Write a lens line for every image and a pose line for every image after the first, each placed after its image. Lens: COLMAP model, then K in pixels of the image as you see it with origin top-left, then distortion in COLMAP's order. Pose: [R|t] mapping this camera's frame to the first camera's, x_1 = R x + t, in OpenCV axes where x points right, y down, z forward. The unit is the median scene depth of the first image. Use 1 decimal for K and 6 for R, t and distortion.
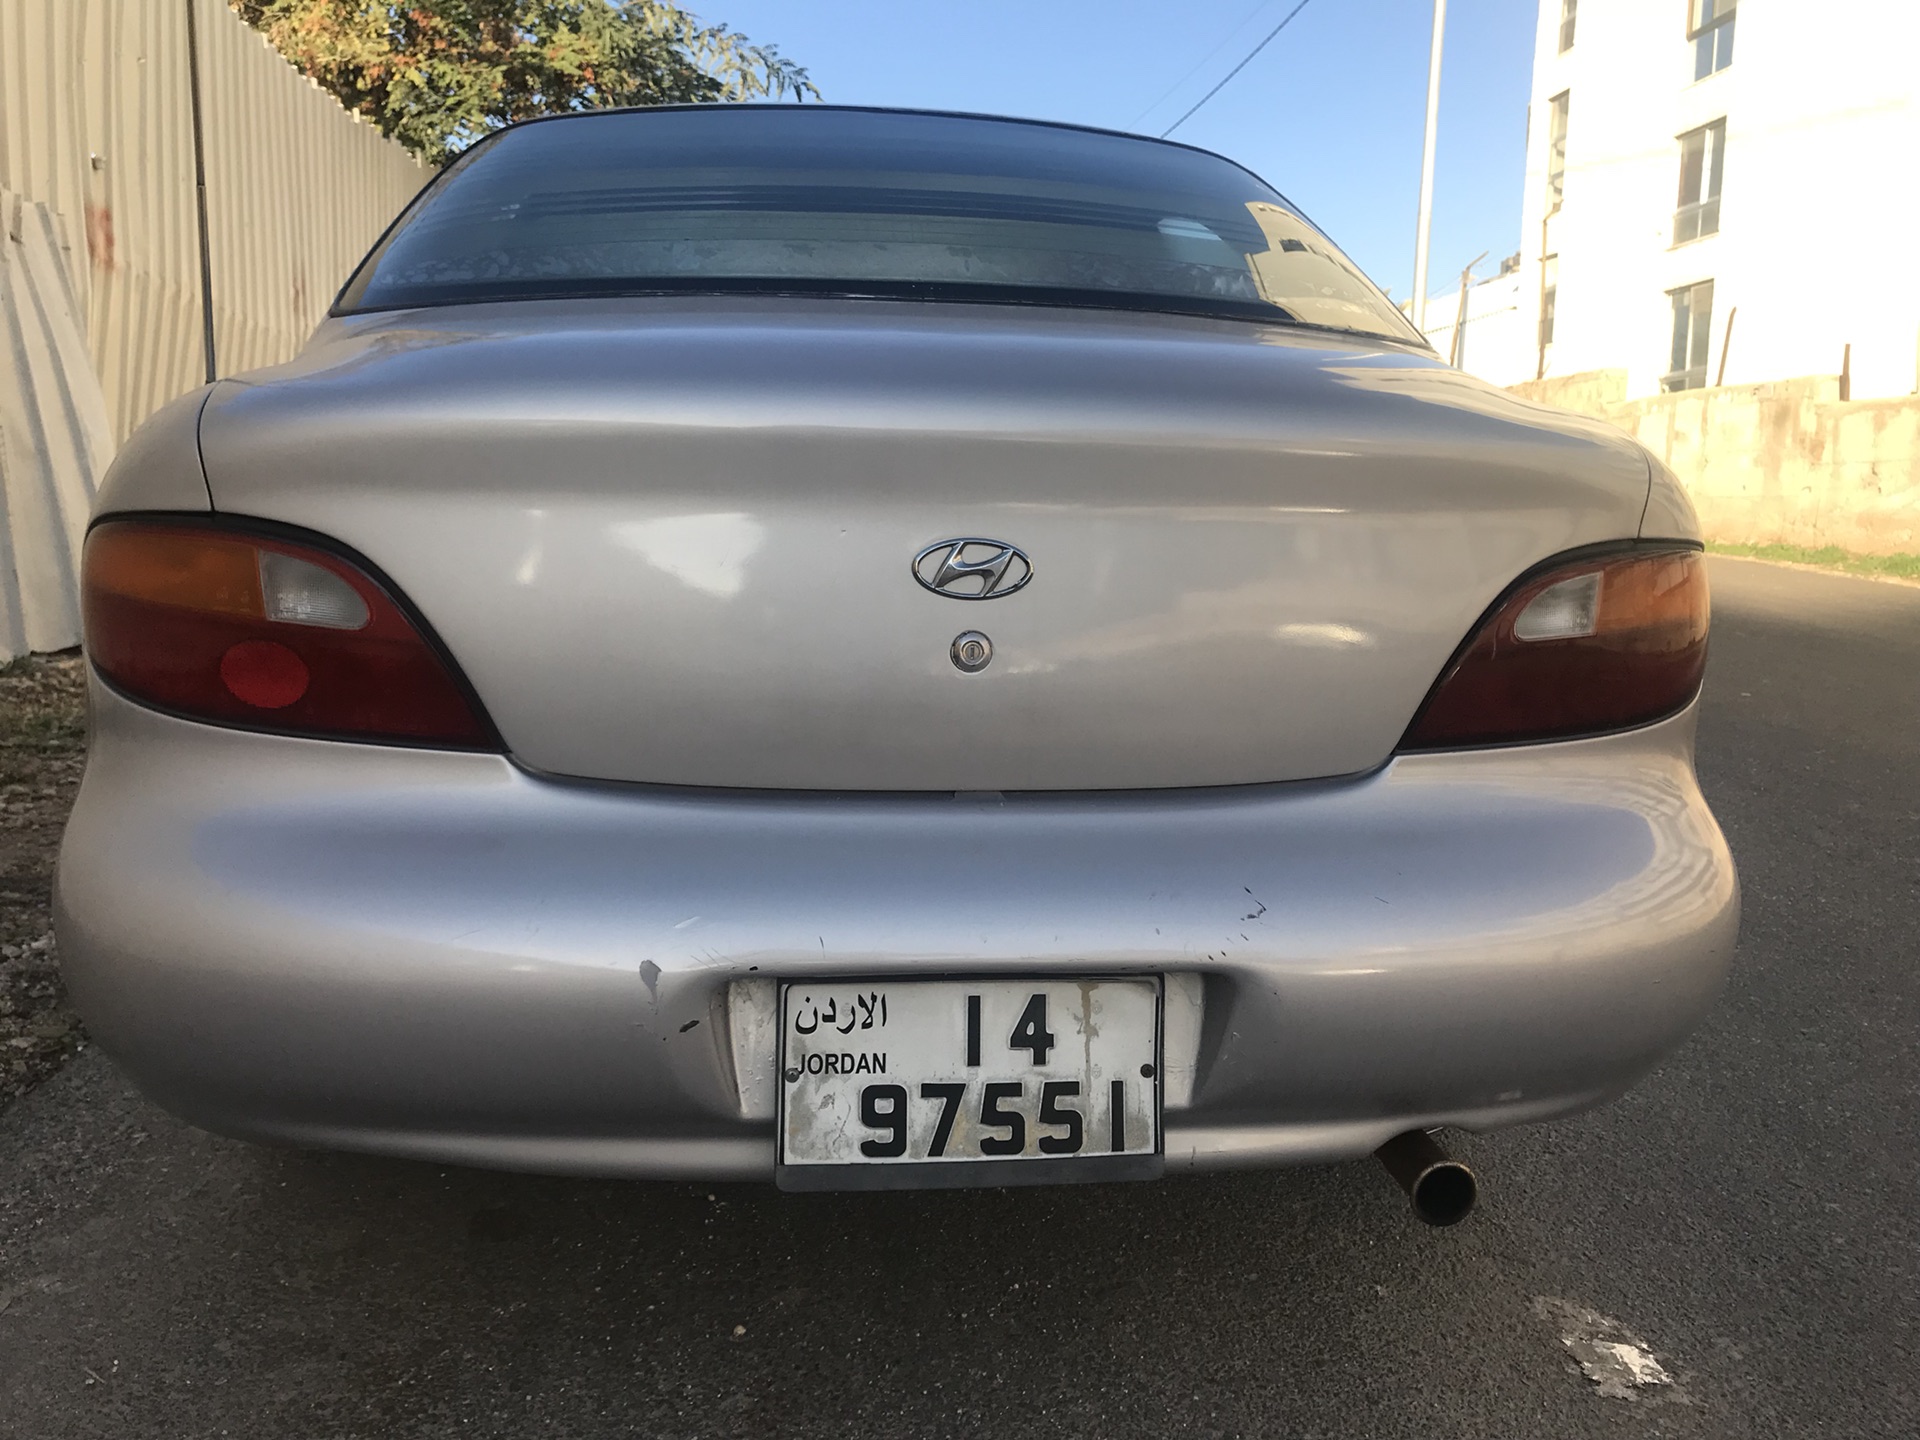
lens RADIAL K [[1549.0, 0, 947.6], [0, 1549.0, 661.7], [0, 0, 1]] dist [-0.000156, 0.001206]
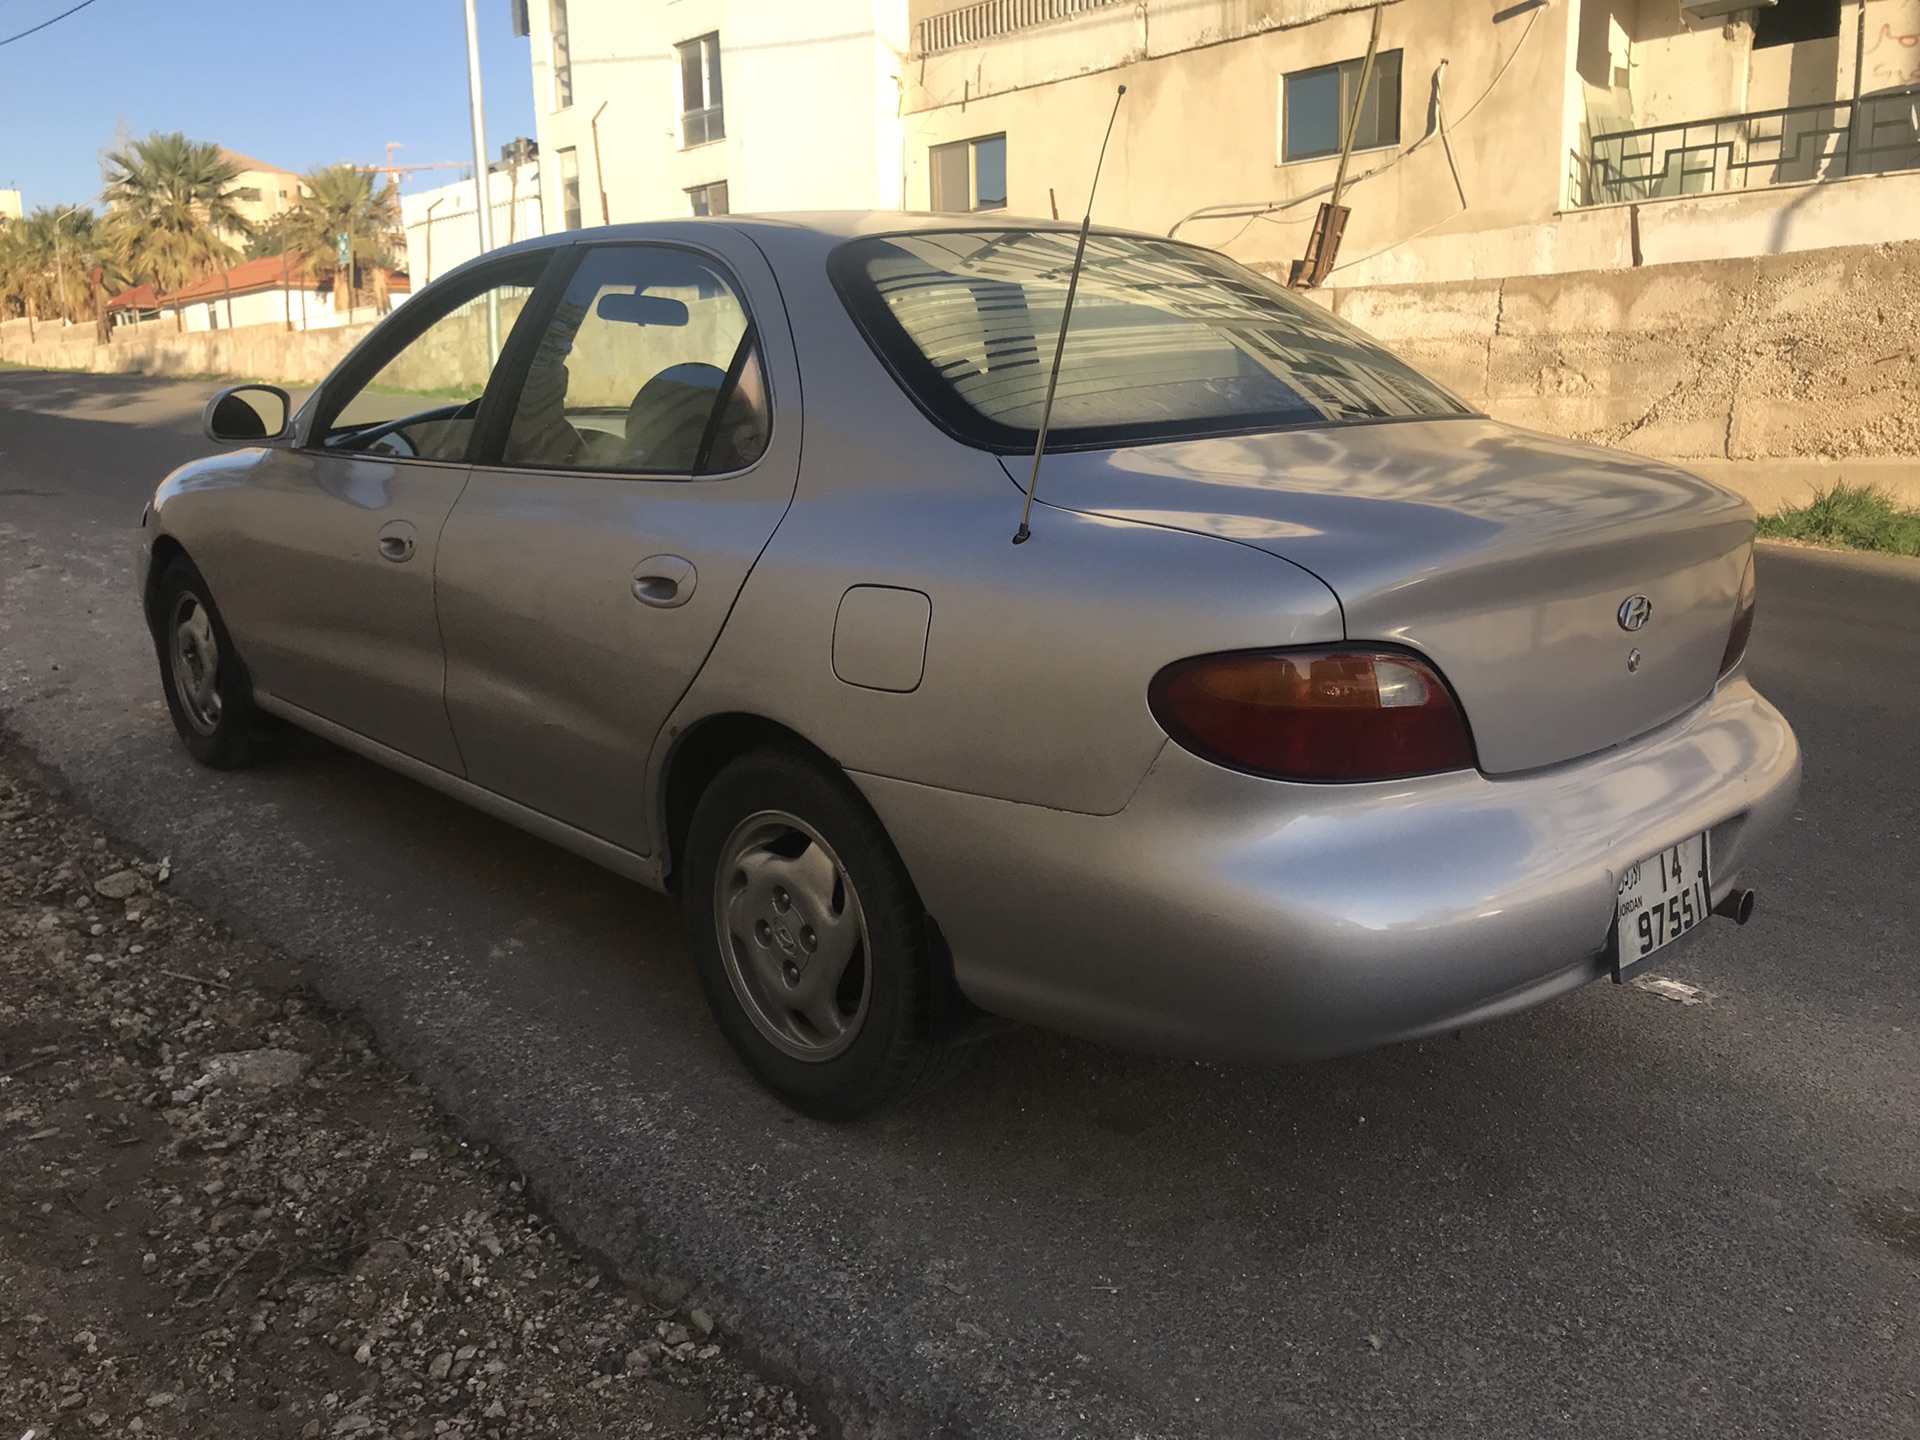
lens RADIAL K [[1523.6, 0, 960.5], [0, 1523.6, 653.7], [0, 0, 1]] dist [0.001119, 0.032335]
pose [[0.806495, -0.135579, 0.575487, -1.495792], [0.092841, 0.990318, 0.103201, -0.250066], [-0.583907, -0.029802, 0.811274, 0.043112]]
